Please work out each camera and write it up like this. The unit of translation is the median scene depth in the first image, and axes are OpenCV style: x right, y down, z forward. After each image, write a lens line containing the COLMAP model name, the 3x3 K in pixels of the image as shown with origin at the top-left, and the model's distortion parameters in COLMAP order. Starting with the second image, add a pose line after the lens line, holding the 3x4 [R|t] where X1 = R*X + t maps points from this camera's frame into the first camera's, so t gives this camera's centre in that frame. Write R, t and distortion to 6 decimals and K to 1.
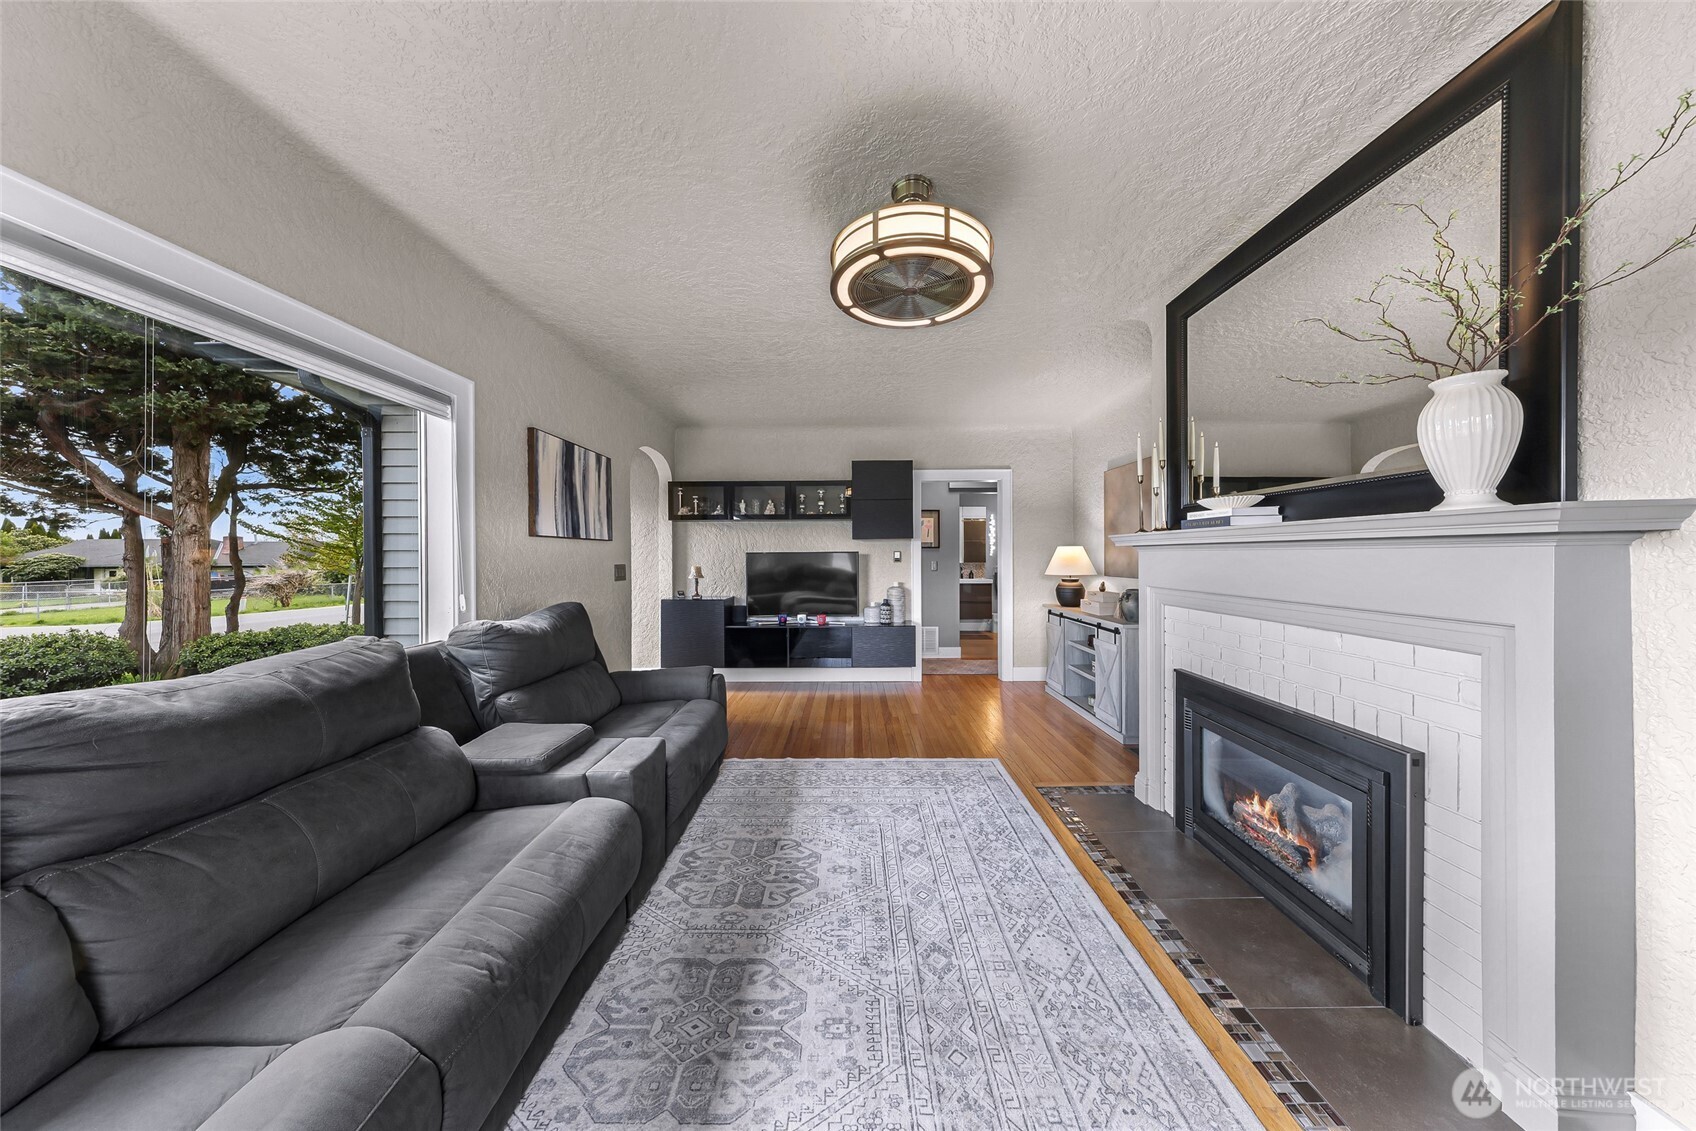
lens RADIAL K [[502.6, 0, 845.6], [0, 502.6, 556.9], [0, 0, 1]] dist [0.002166, 0.000212]
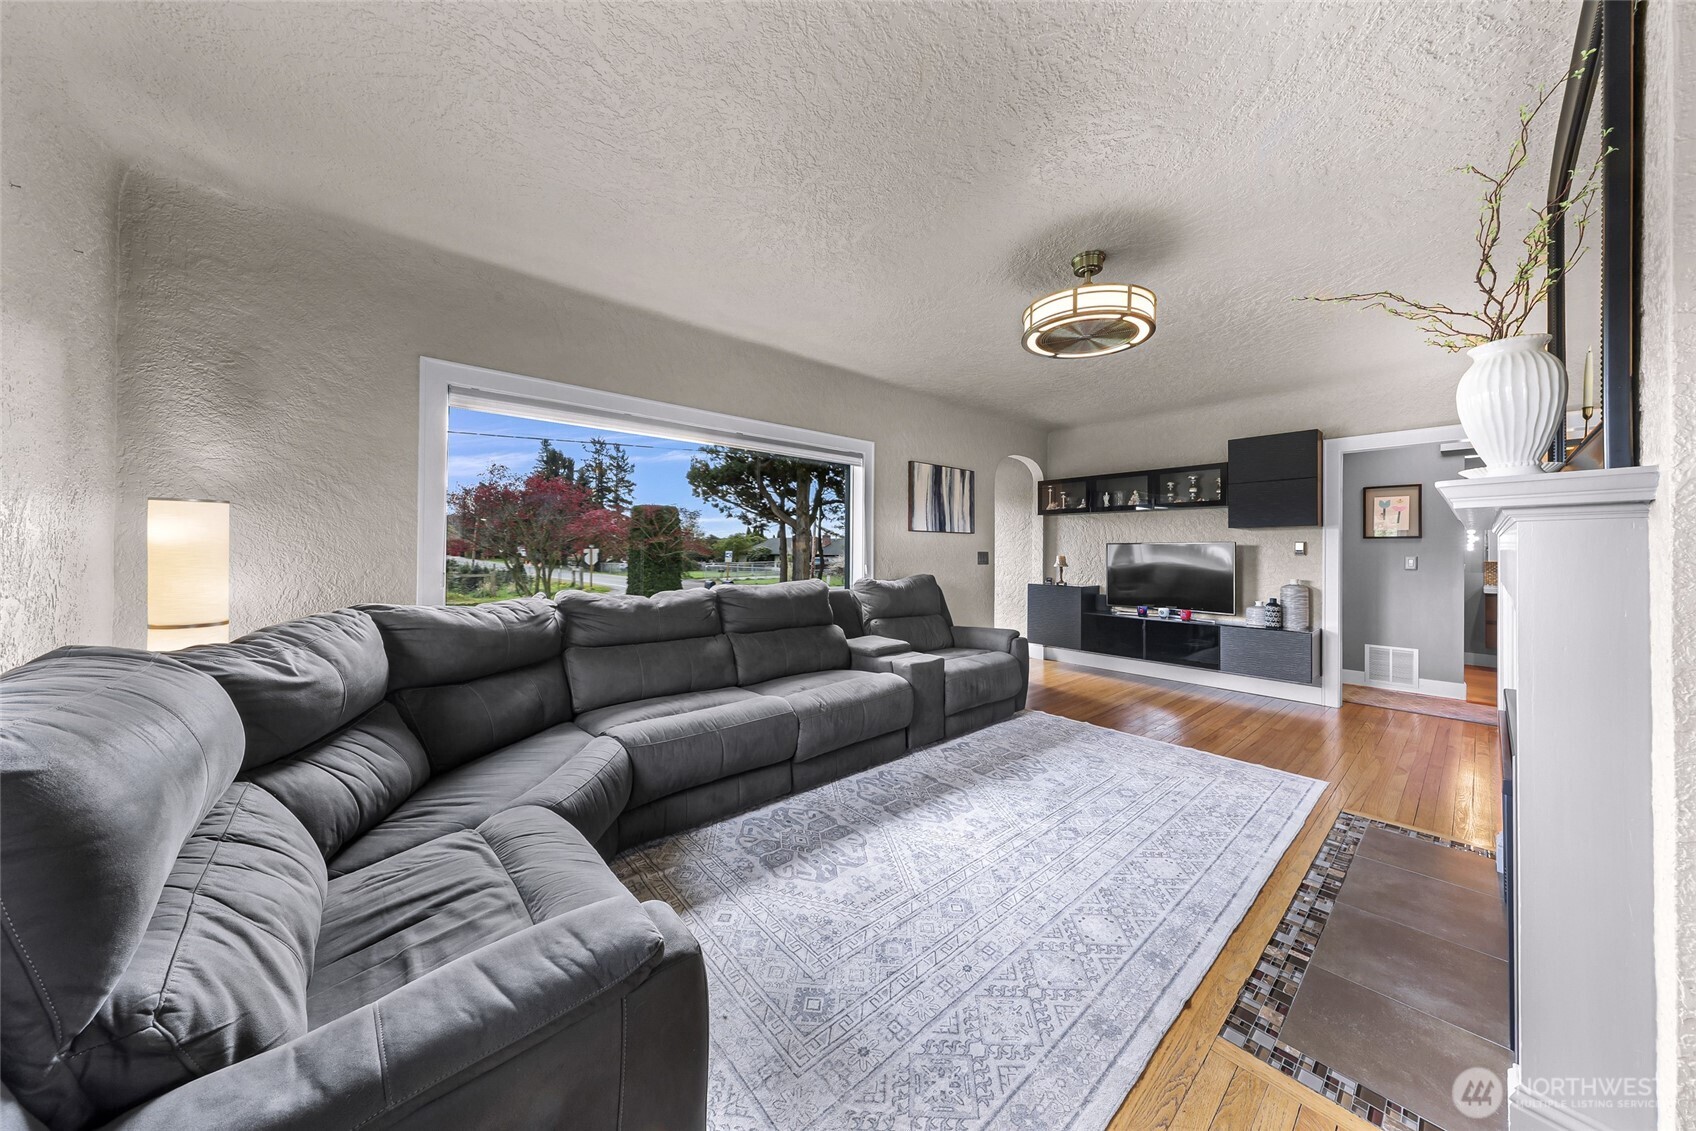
lens RADIAL K [[541.7, 0, 851.9], [0, 541.7, 544.5], [0, 0, 1]] dist [-0.000317, -0.000003]
pose [[0.666909, 0.000849, -0.745139, 0.303256], [-0.011800, 0.999886, -0.009422, 0.011343], [0.745046, 0.015077, 0.666843, -0.148594]]
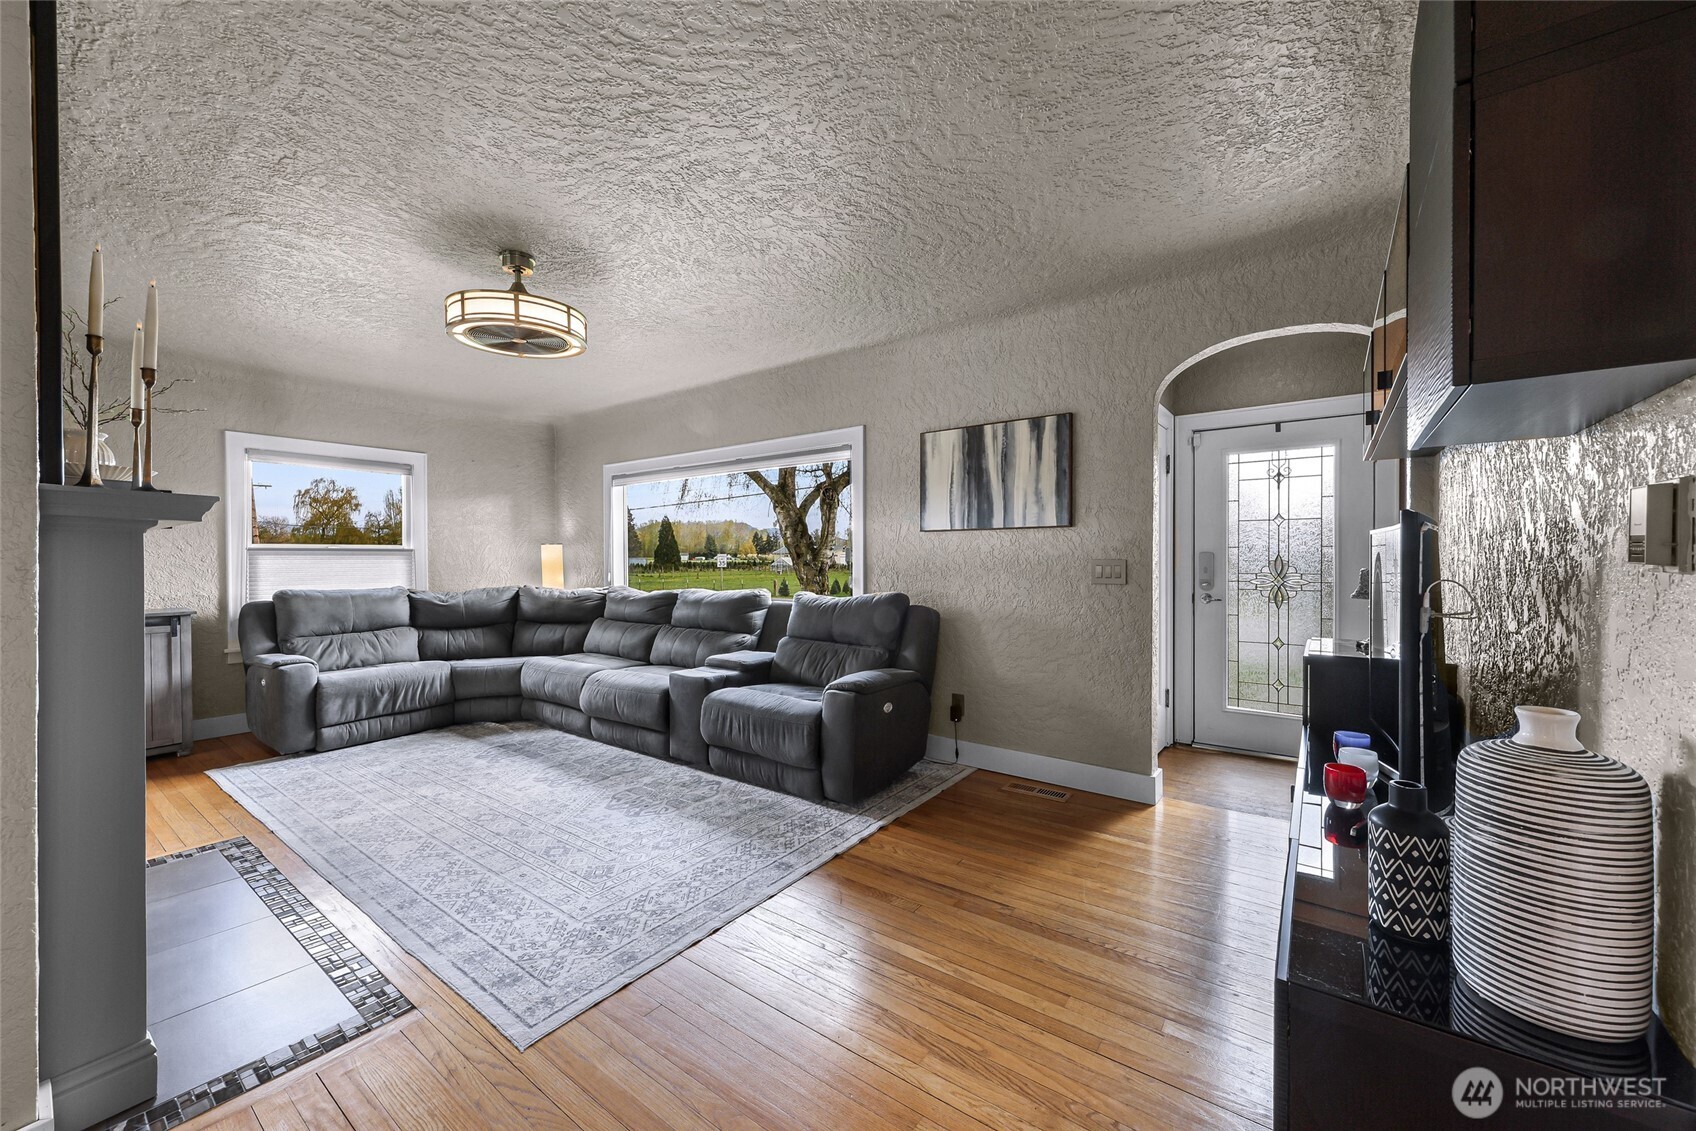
lens RADIAL K [[649.0, 0, 848.0], [0, 649.0, 565.5], [0, 0, 1]] dist [0.000793, -0.000150]
pose [[-0.578035, 0.013416, -0.815902, 0.385962], [0.004505, 0.999902, 0.013250, 0.008528], [0.816000, 0.003983, -0.578039, 1.024801]]
